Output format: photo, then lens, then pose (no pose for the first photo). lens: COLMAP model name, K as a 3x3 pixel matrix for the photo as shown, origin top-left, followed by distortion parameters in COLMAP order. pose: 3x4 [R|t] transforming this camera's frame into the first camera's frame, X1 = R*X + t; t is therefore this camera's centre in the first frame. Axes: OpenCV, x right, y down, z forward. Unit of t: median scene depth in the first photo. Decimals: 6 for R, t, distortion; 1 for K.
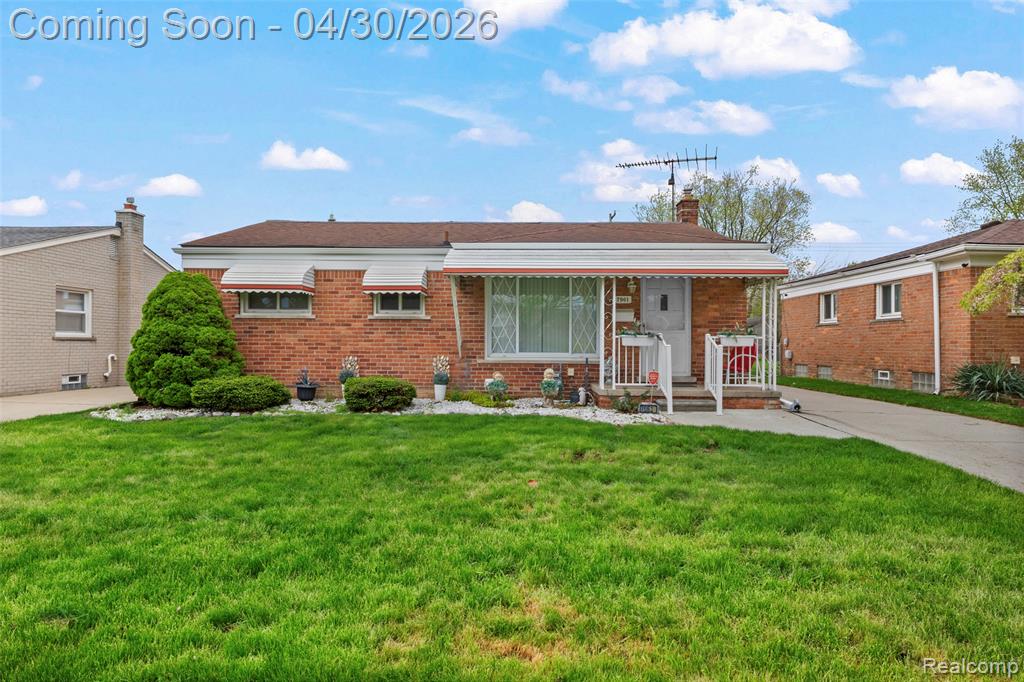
lens RADIAL K [[594.7, 0, 517.7], [0, 594.7, 344.6], [0, 0, 1]] dist [0.001508, -0.001348]
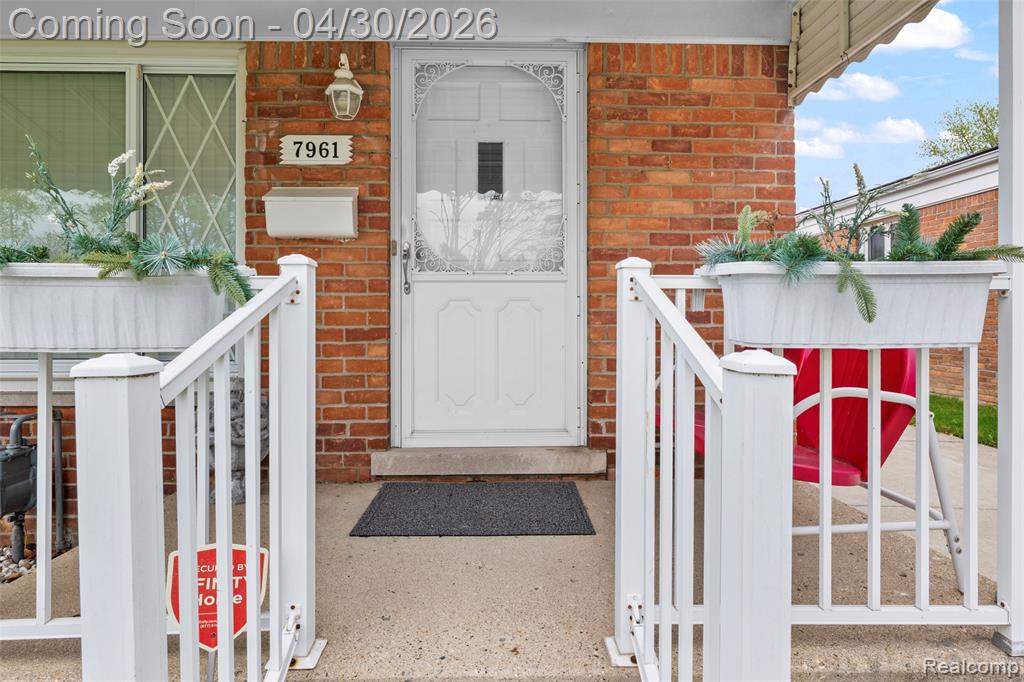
lens RADIAL K [[541.1, 0, 516.4], [0, 541.1, 315.5], [0, 0, 1]] dist [-0.007115, -0.000205]
pose [[0.999012, -0.004439, 0.044220, 0.251392], [0.004516, 0.999988, -0.001642, -0.004070], [-0.044212, 0.001840, 0.999020, 0.767016]]
